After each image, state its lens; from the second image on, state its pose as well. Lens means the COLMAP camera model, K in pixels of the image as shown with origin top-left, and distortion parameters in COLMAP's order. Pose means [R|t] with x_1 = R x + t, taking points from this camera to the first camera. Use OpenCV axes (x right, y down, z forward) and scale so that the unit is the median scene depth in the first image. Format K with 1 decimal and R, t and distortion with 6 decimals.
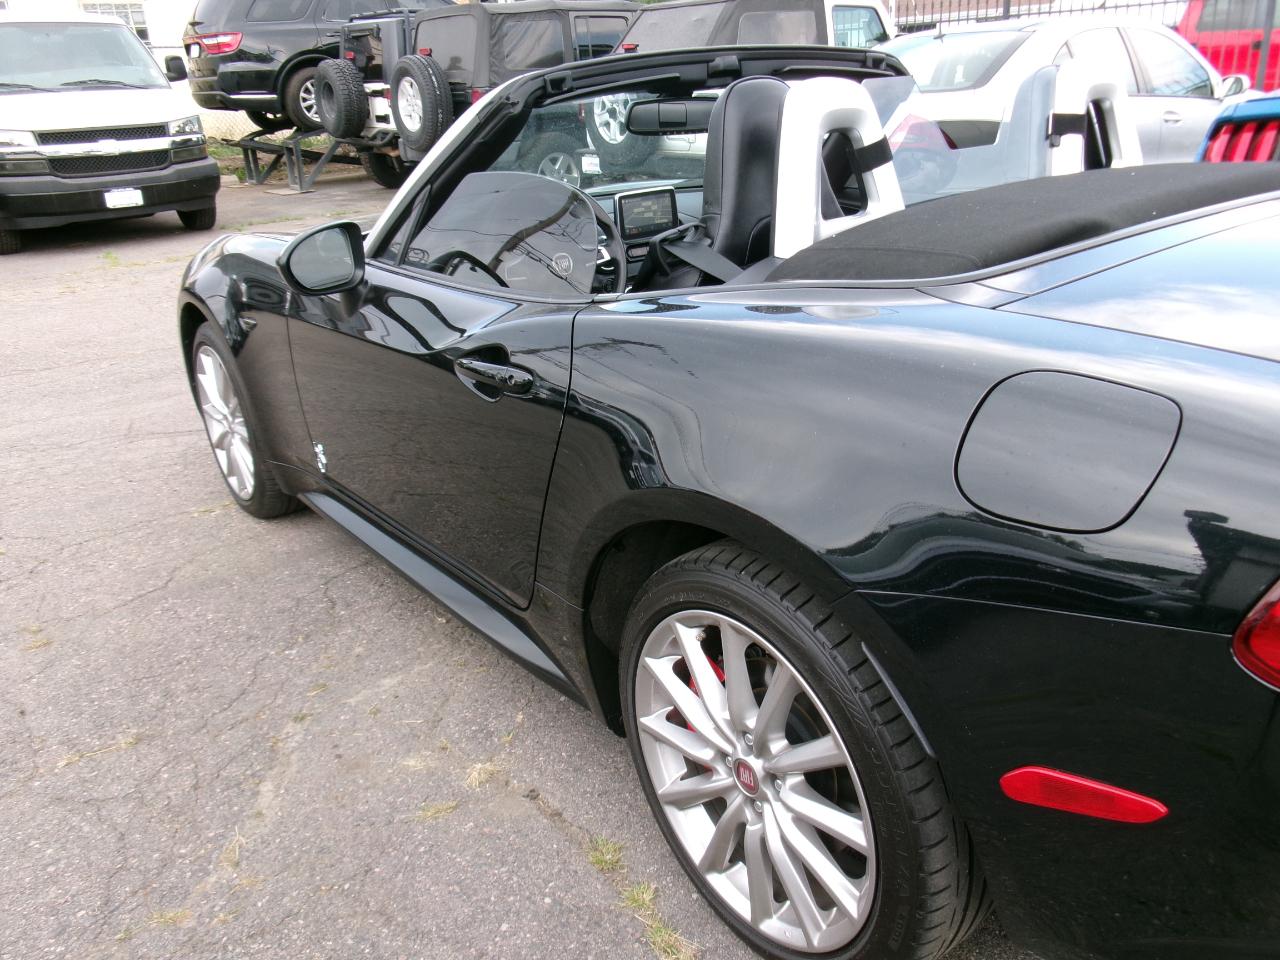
lens RADIAL K [[1073.2, 0, 661.0], [0, 1073.2, 516.4], [0, 0, 1]] dist [-0.000096, 0.012564]
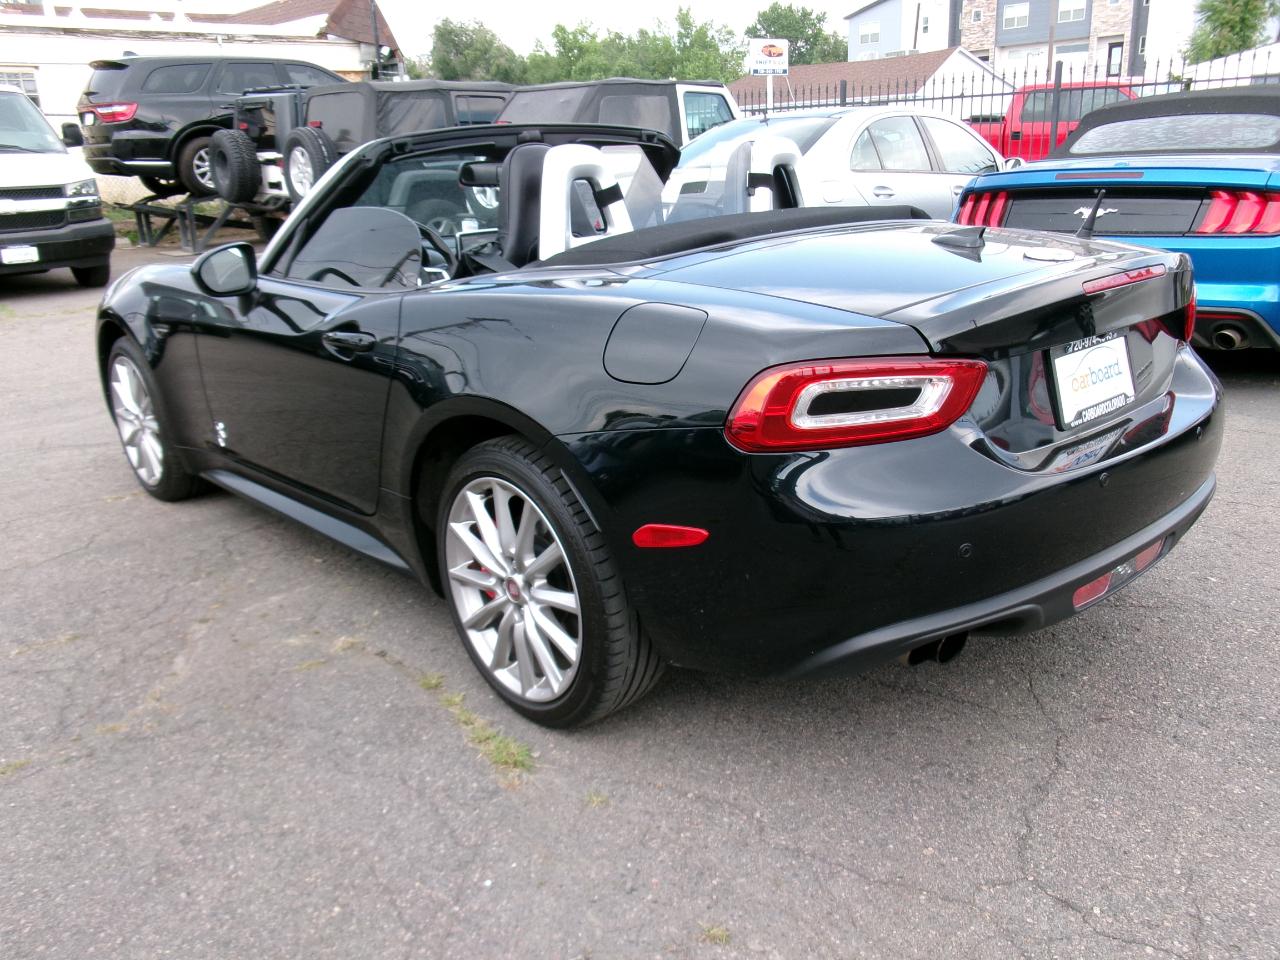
lens RADIAL K [[1048.9, 0, 647.9], [0, 1048.9, 508.8], [0, 0, 1]] dist [0.006707, 0.006375]
pose [[0.996029, -0.012338, 0.088171, 0.063554], [0.017826, 0.997934, -0.061731, 0.101504], [-0.087227, 0.063058, 0.994191, -0.230459]]
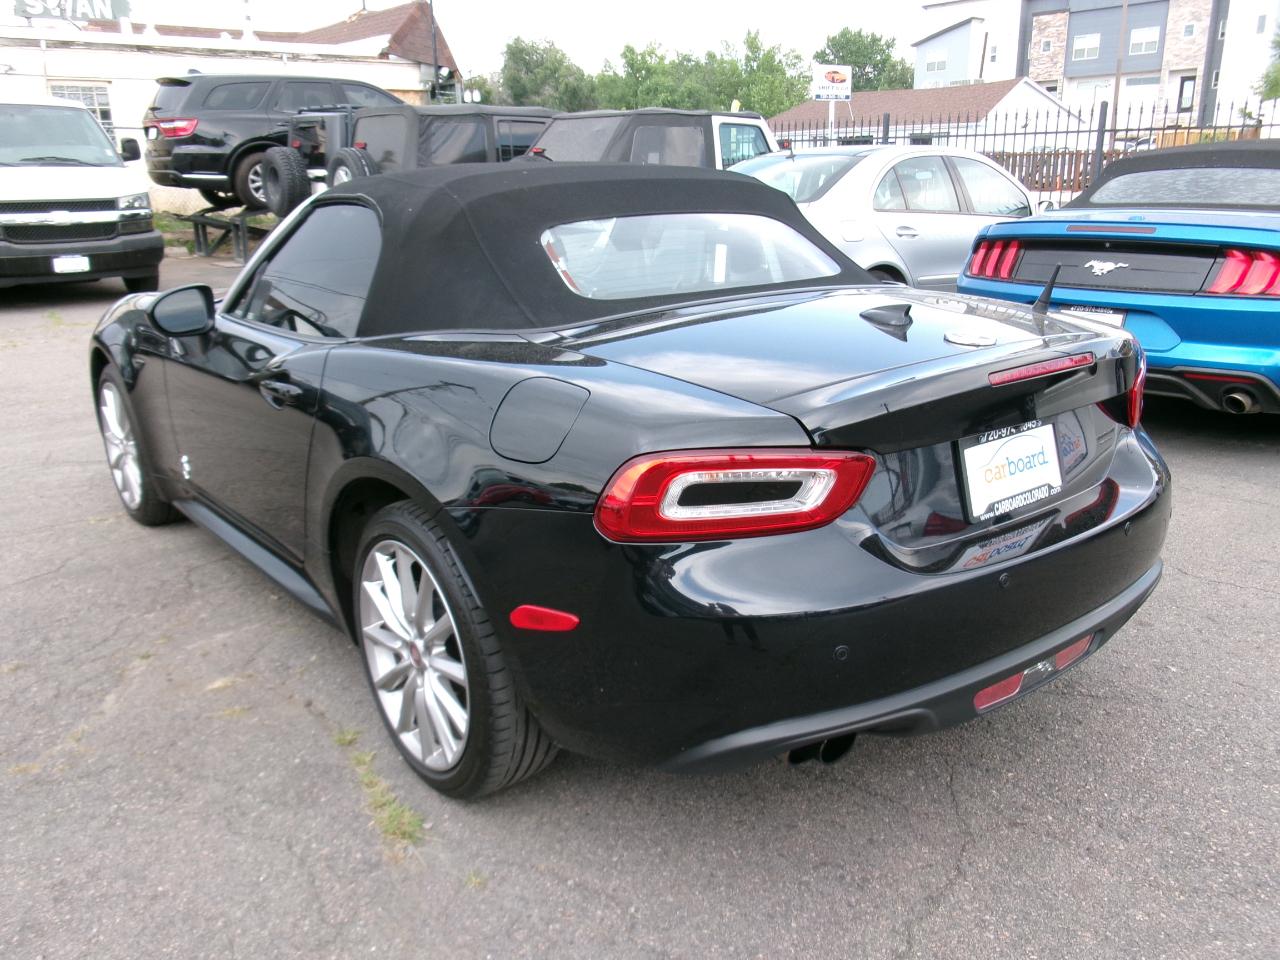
lens RADIAL K [[1051.1, 0, 634.2], [0, 1051.1, 505.7], [0, 0, 1]] dist [0.002031, 0.002649]
pose [[0.998852, 0.032792, 0.034920, 0.148005], [-0.029805, 0.996114, -0.082880, 0.067439], [-0.037502, 0.081744, 0.995948, -0.223052]]
